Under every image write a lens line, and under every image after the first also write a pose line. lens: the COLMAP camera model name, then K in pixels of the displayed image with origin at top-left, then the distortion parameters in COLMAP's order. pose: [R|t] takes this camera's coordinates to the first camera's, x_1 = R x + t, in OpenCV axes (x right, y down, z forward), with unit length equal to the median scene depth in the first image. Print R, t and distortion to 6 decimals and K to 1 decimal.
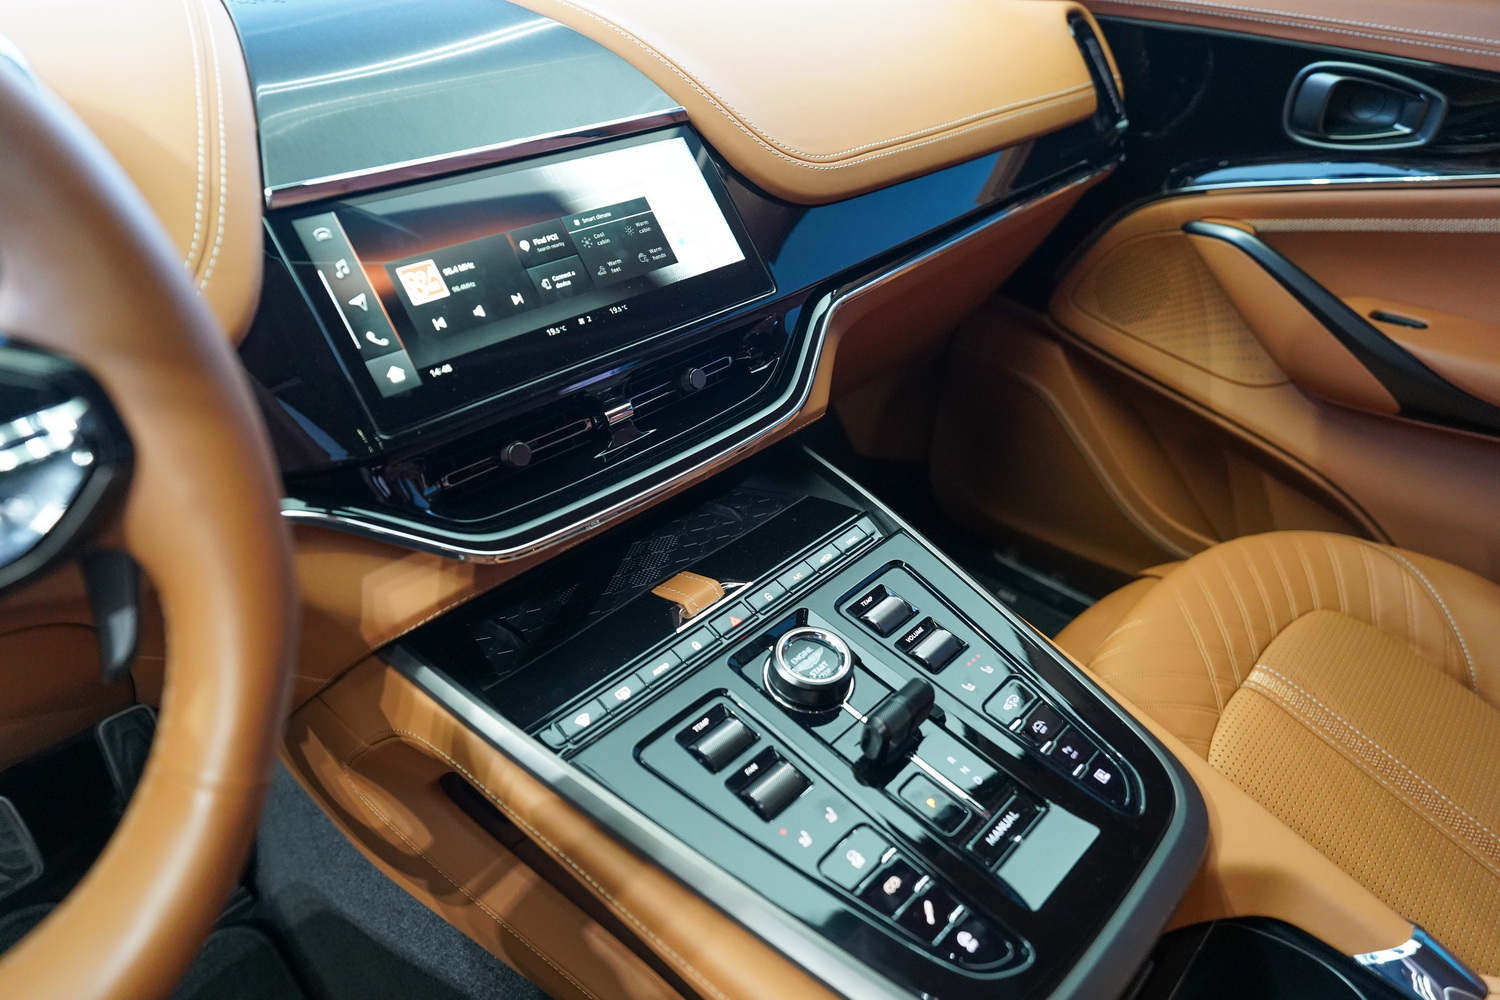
lens RADIAL K [[929.2, 0, 750.0], [0, 929.2, 500.0], [0, 0, 1]] dist [0.002180, 0.003543]
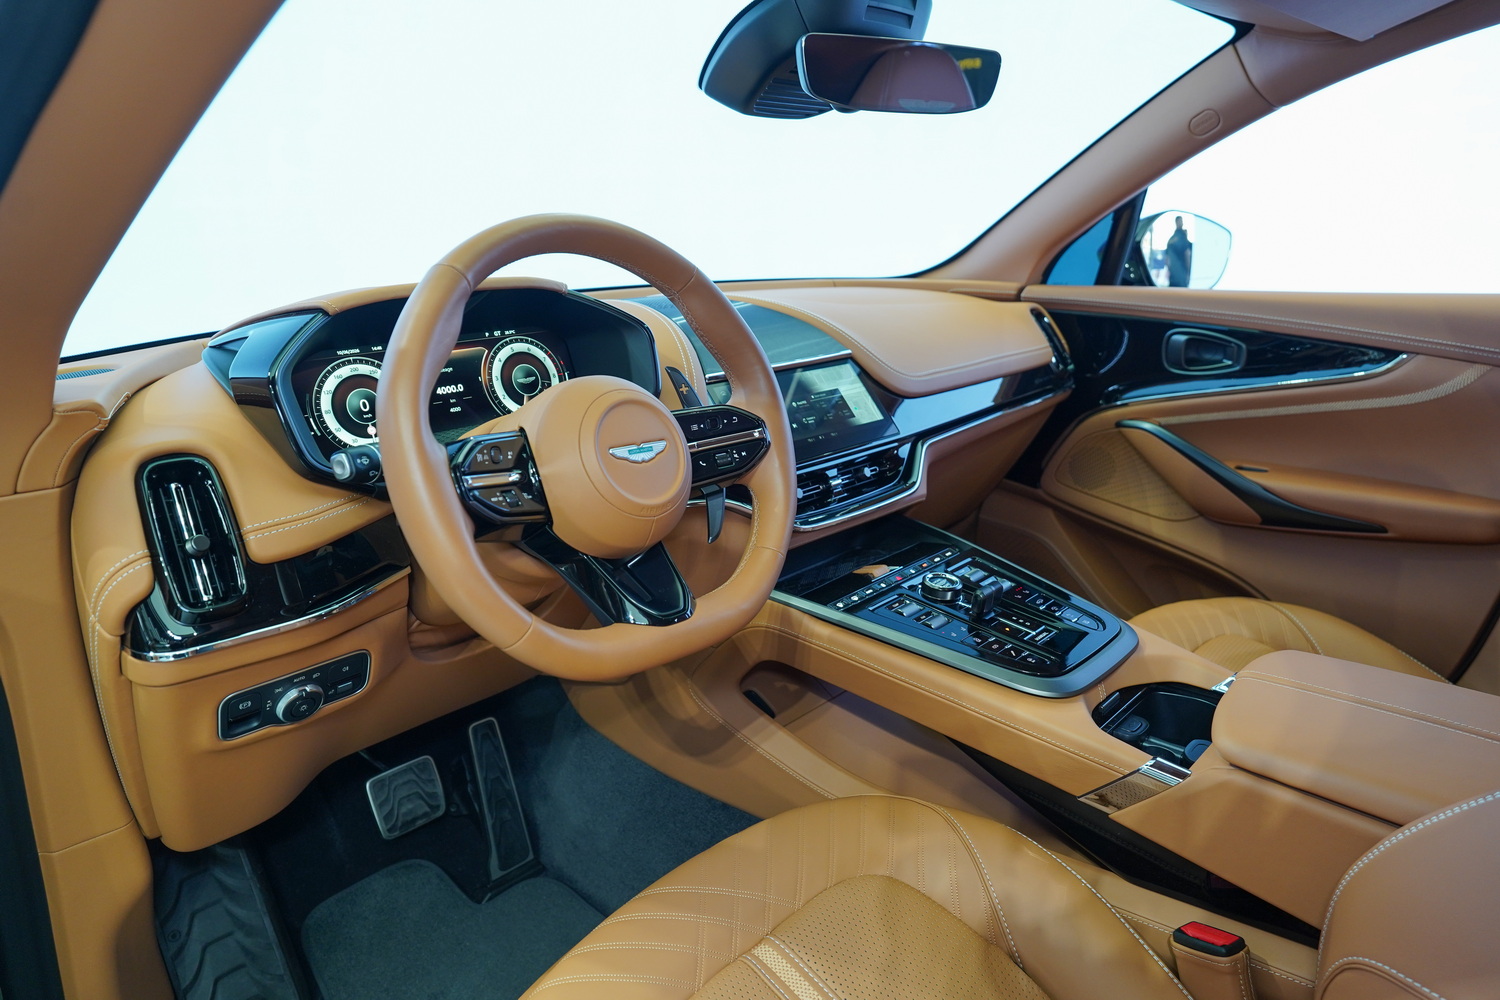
lens RADIAL K [[1002.5, 0, 750.0], [0, 1002.5, 500.0], [0, 0, 1]] dist [0.004165, 0.001406]
pose [[0.999443, -0.026974, 0.019649, -0.236100], [0.031677, 0.952071, -0.304234, 0.385598], [-0.010501, 0.304687, 0.952395, -0.693250]]
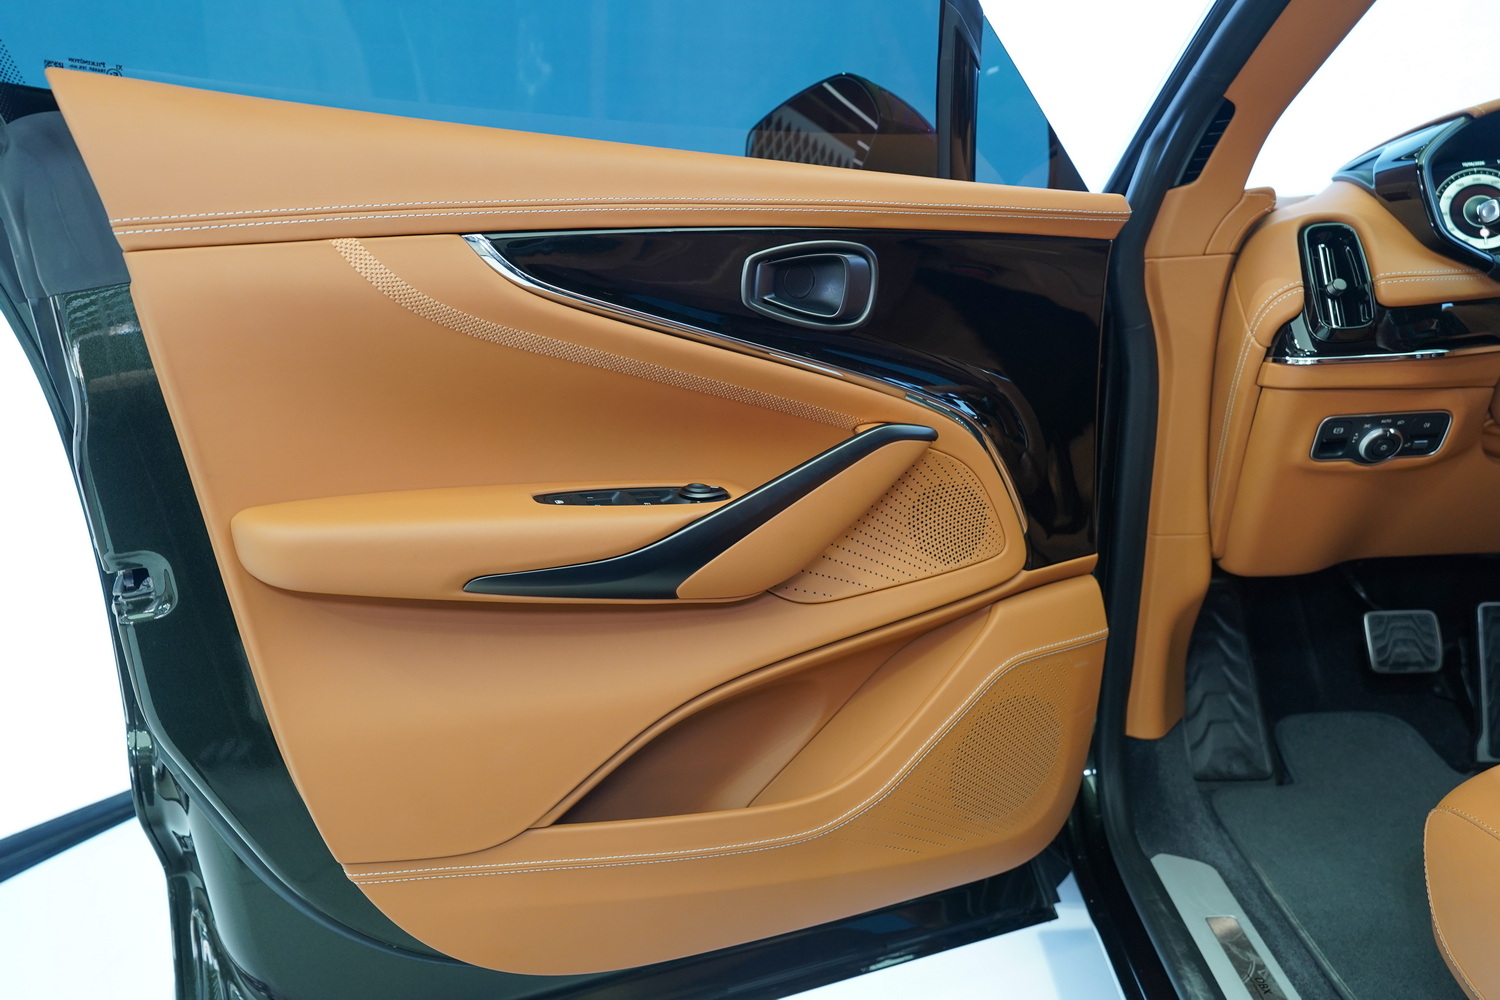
lens RADIAL K [[929.2, 0, 750.0], [0, 929.2, 500.0], [0, 0, 1]] dist [0.002180, 0.003543]
pose [[0.623940, 0.131324, -0.770359, -0.267214], [-0.355213, 0.925717, -0.129891, 0.684645], [0.696077, 0.354686, 0.624240, -0.848252]]
